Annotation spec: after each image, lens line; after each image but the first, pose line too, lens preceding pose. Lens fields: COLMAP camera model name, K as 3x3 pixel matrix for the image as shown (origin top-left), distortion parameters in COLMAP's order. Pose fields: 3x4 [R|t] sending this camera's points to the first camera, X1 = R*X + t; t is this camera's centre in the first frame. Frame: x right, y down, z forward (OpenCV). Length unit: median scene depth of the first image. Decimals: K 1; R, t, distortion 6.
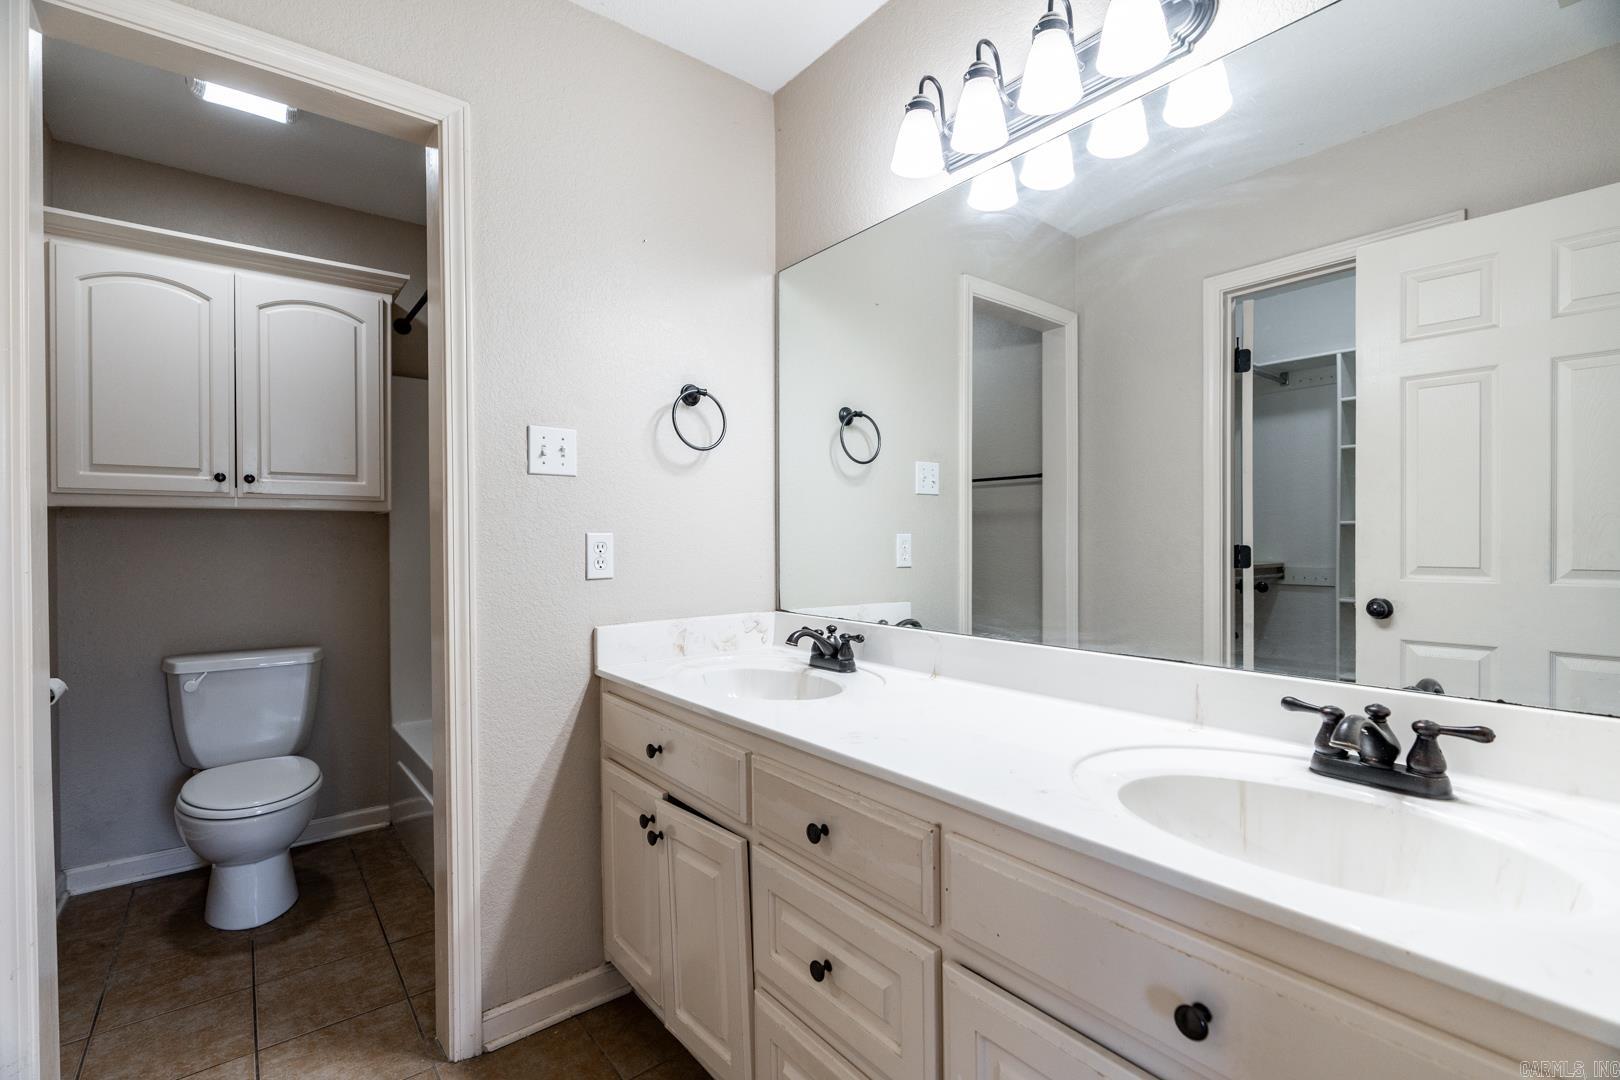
lens RADIAL K [[724.7, 0, 807.4], [0, 724.7, 540.7], [0, 0, 1]] dist [-0.003215, -0.000145]
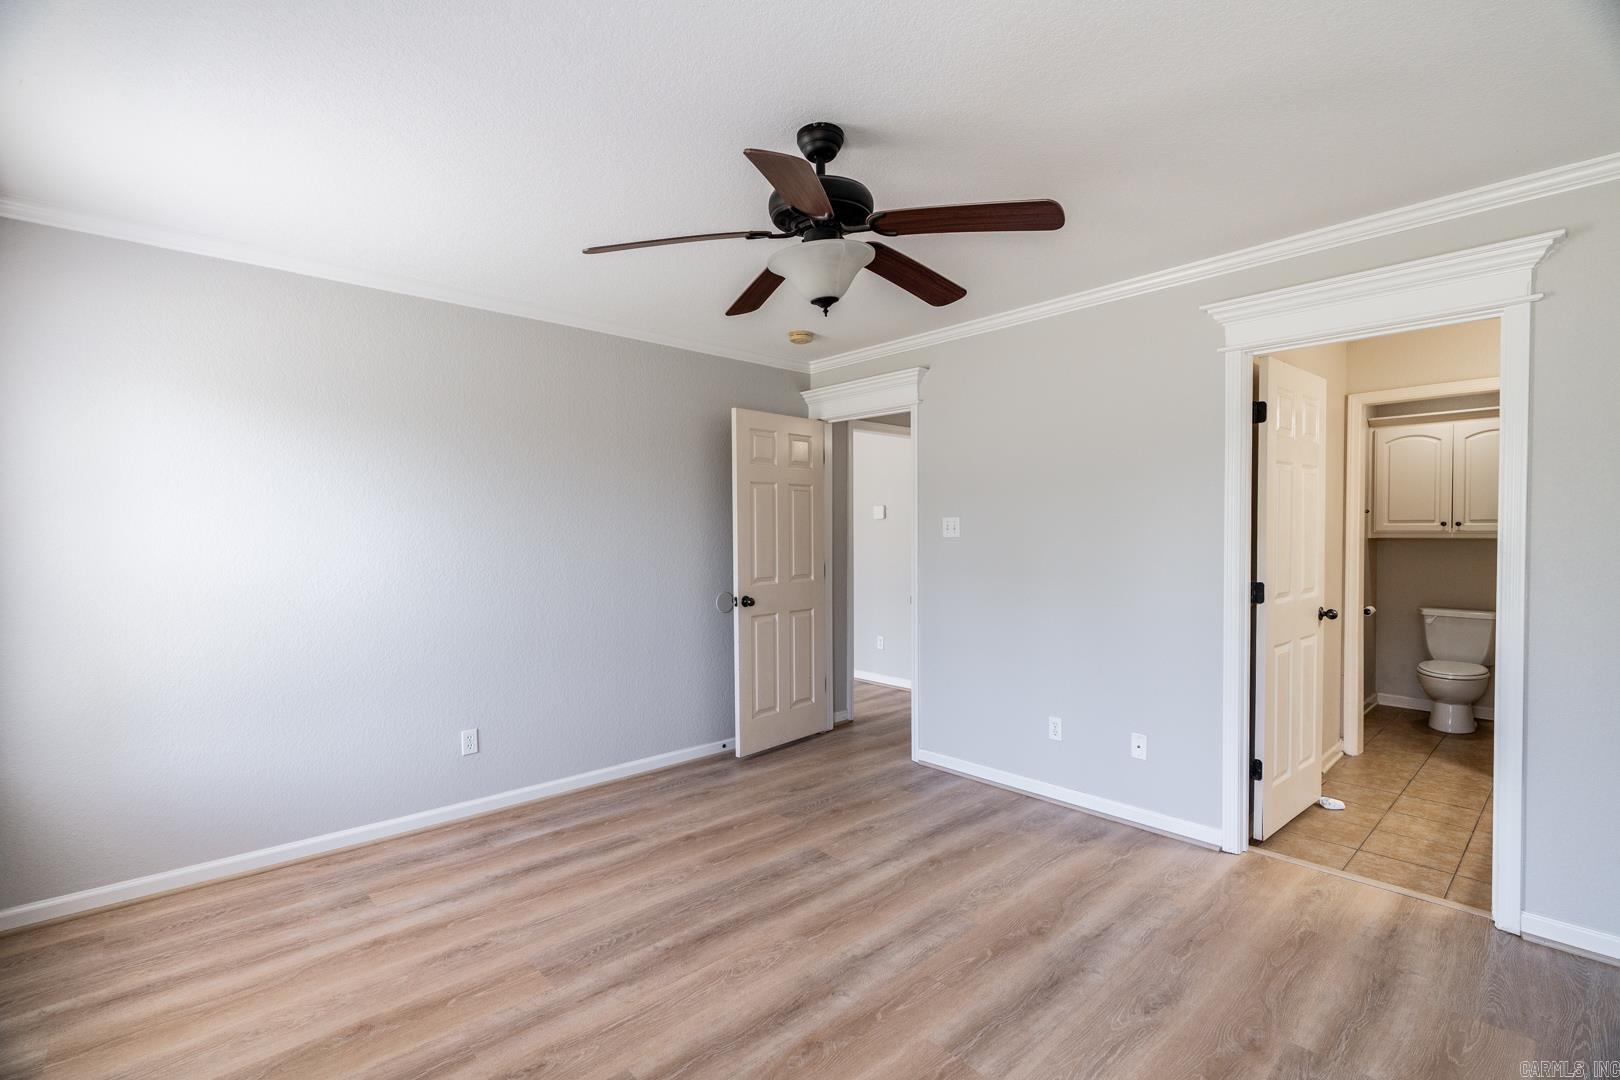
lens RADIAL K [[724.7, 0, 808.4], [0, 724.7, 543.6], [0, 0, 1]] dist [-0.003215, -0.000145]
pose [[0.067970, 0.008576, -0.997651, 1.165796], [-0.010704, 0.999912, 0.007866, -0.026512], [0.997630, 0.010144, 0.068056, -0.991809]]
